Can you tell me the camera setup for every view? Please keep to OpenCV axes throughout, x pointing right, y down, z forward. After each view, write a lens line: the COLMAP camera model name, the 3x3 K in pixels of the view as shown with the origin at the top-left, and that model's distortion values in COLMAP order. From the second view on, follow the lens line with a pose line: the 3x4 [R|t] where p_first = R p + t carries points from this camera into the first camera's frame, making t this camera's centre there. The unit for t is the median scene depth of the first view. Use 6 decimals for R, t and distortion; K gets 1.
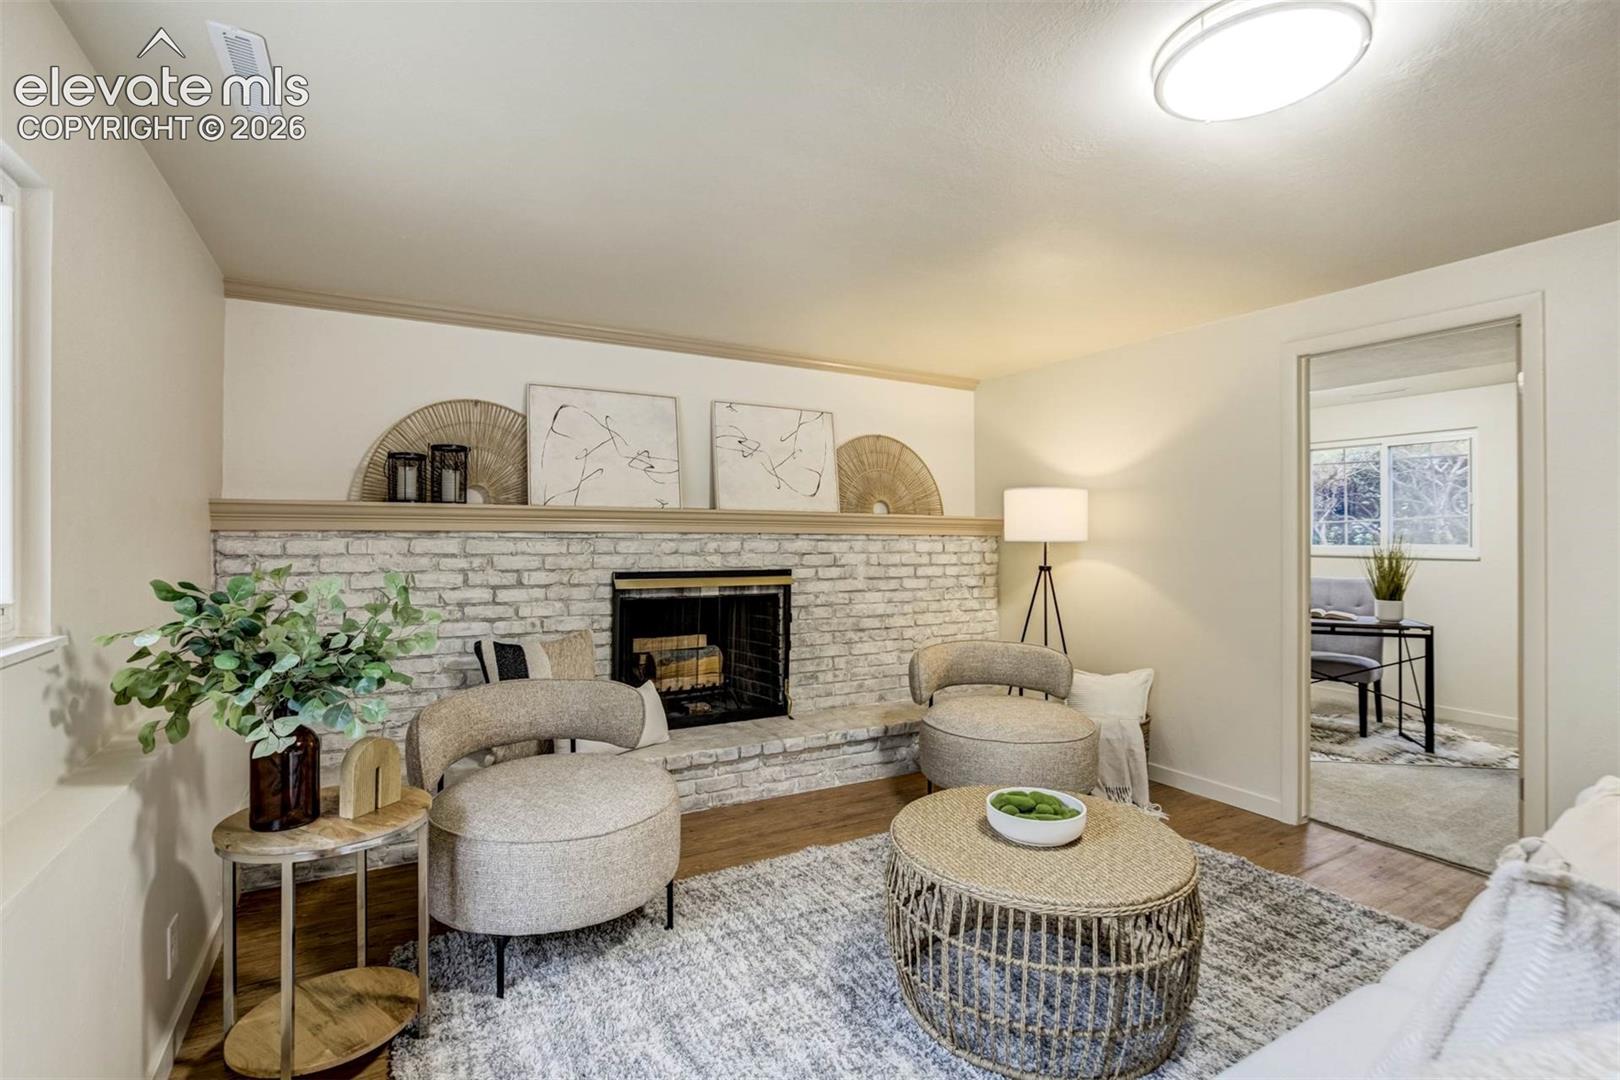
lens RADIAL K [[764.9, 0, 801.3], [0, 764.9, 536.7], [0, 0, 1]] dist [-0.040343, 0.012003]
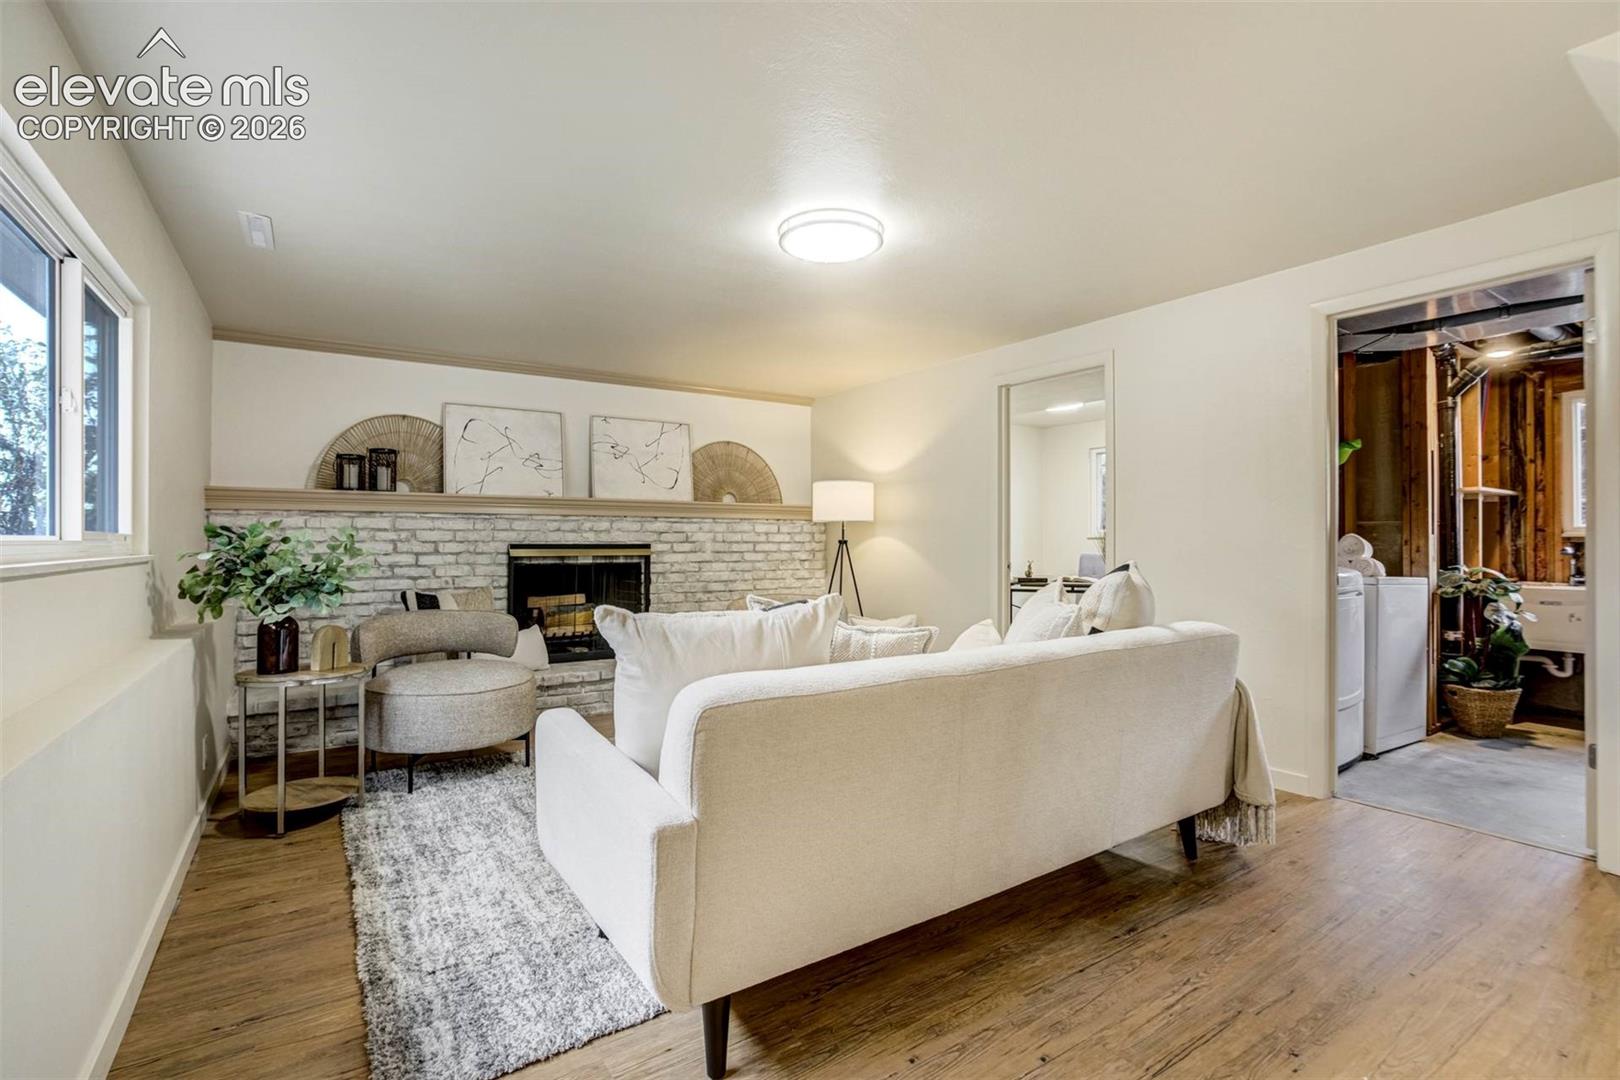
lens RADIAL K [[764.9, 0, 796.5], [0, 764.9, 531.2], [0, 0, 1]] dist [-0.040343, 0.012003]
pose [[0.998341, -0.003761, 0.057454, 0.186678], [0.004484, 0.999912, -0.012461, 0.044457], [-0.057402, 0.012698, 0.998270, -0.372218]]
